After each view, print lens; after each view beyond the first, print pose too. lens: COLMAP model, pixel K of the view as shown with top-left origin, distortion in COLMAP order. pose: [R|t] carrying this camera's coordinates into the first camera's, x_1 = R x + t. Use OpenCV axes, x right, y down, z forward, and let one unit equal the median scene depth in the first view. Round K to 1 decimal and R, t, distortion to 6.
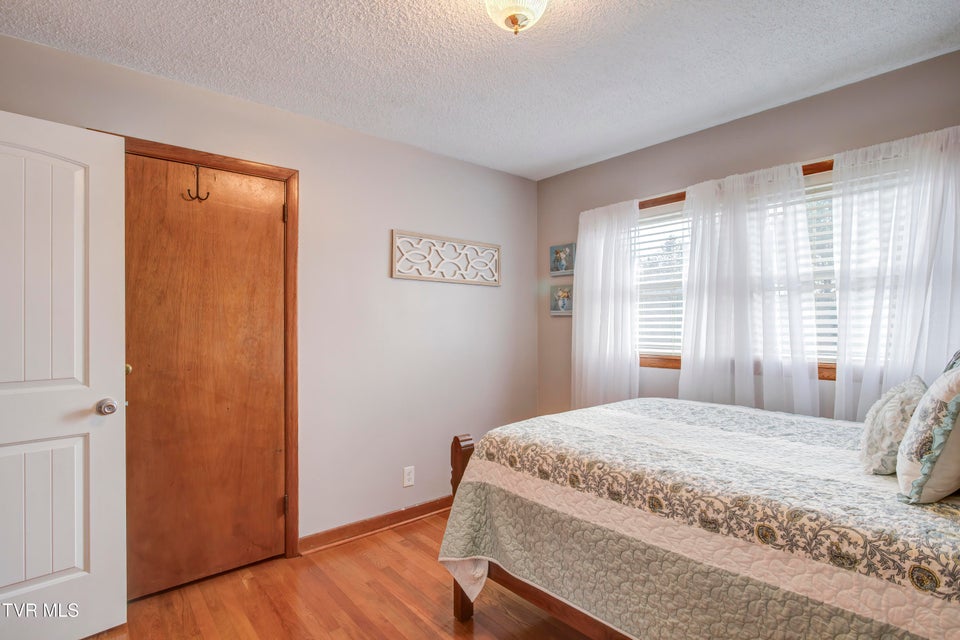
lens RADIAL K [[470.7, 0, 477.2], [0, 470.7, 317.5], [0, 0, 1]] dist [-0.001776, -0.000376]
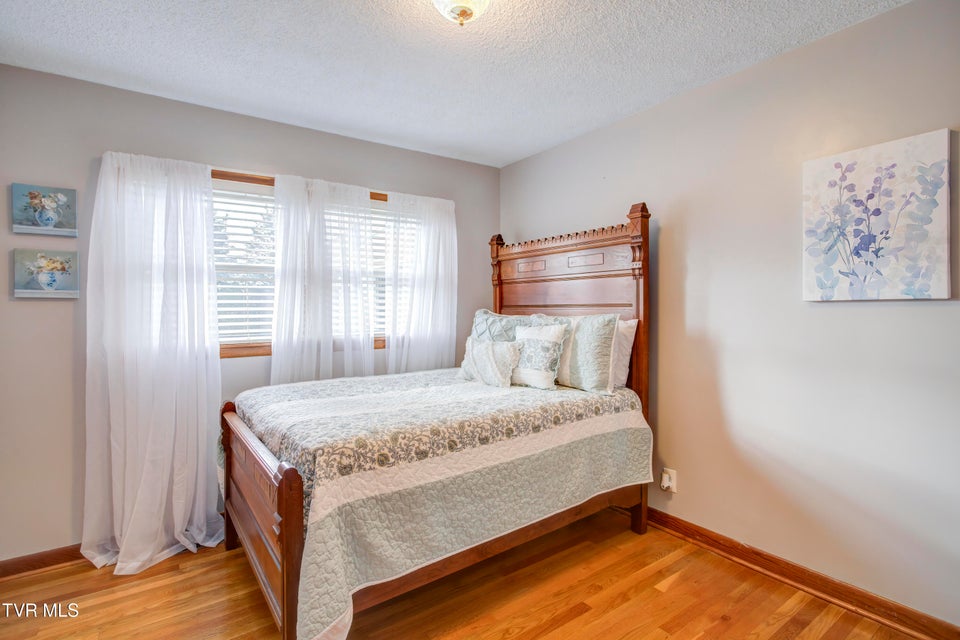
lens RADIAL K [[470.7, 0, 477.2], [0, 470.7, 317.5], [0, 0, 1]] dist [-0.001776, -0.000376]
pose [[0.084471, -0.019352, 0.996238, -0.662192], [-0.007175, 0.999774, 0.020029, 0.008480], [-0.996400, -0.008840, 0.084313, 0.605552]]
